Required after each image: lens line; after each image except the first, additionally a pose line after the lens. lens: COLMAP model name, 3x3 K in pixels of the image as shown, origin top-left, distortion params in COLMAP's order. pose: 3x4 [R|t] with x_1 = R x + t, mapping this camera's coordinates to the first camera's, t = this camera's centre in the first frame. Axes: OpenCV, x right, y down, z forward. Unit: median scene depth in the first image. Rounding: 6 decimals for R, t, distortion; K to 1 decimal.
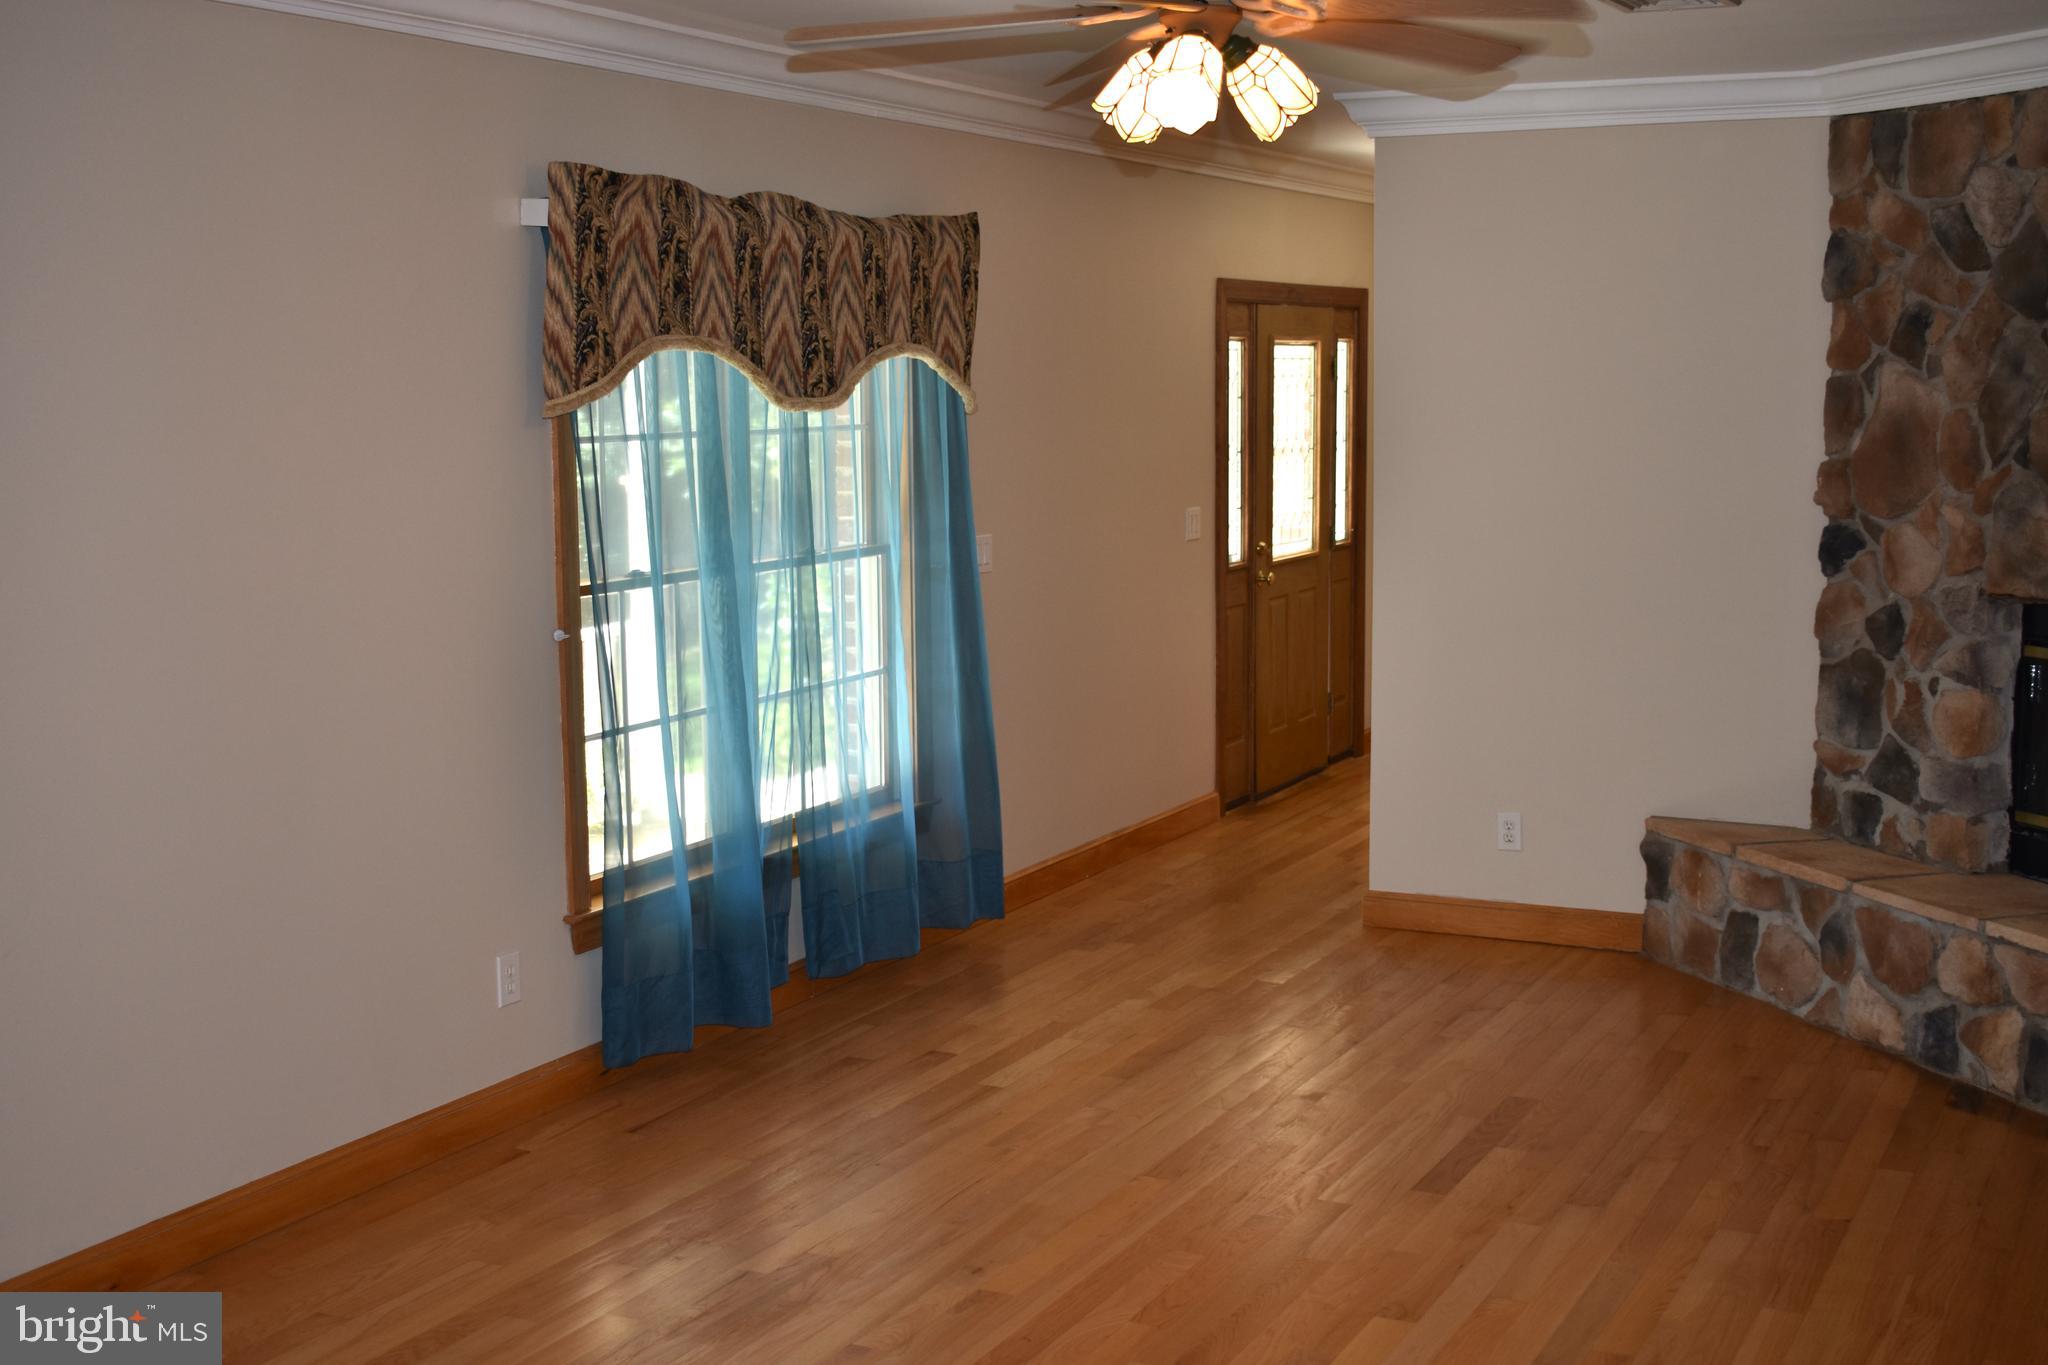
lens RADIAL K [[2522.8, 0, 1035.0], [0, 2522.8, 685.2], [0, 0, 1]] dist [-0.082214, 0.000000]
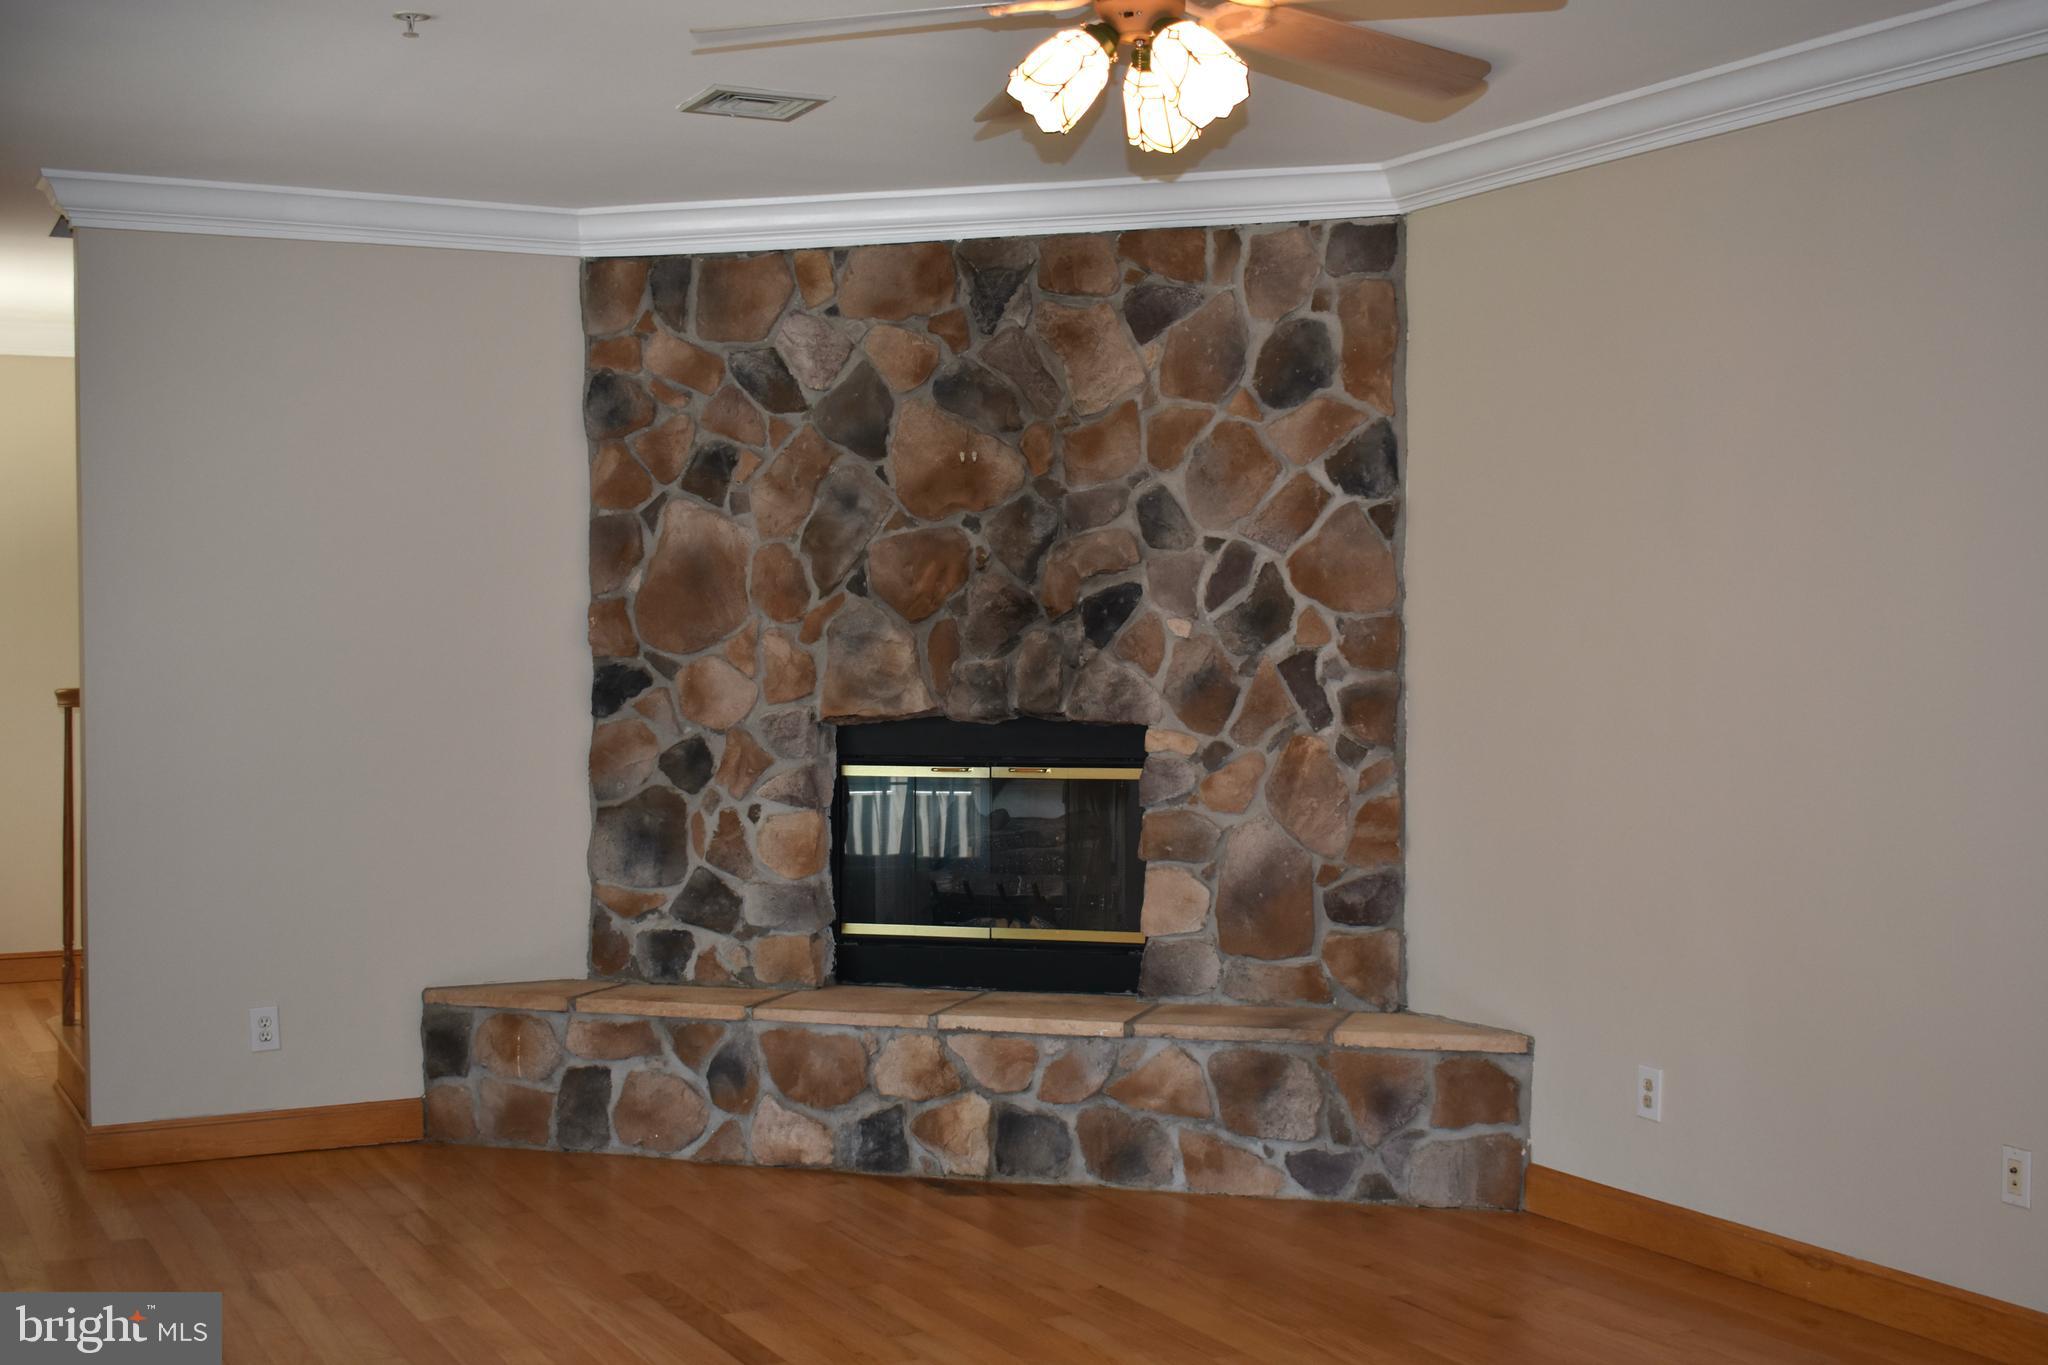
lens RADIAL K [[2522.8, 0, 1030.8], [0, 2522.8, 668.6], [0, 0, 1]] dist [-0.082214, 0.000000]
pose [[0.560022, -0.009540, 0.828423, -0.441586], [0.103677, 0.992880, -0.058653, 0.014180], [-0.821965, 0.118736, 0.557024, 0.328442]]
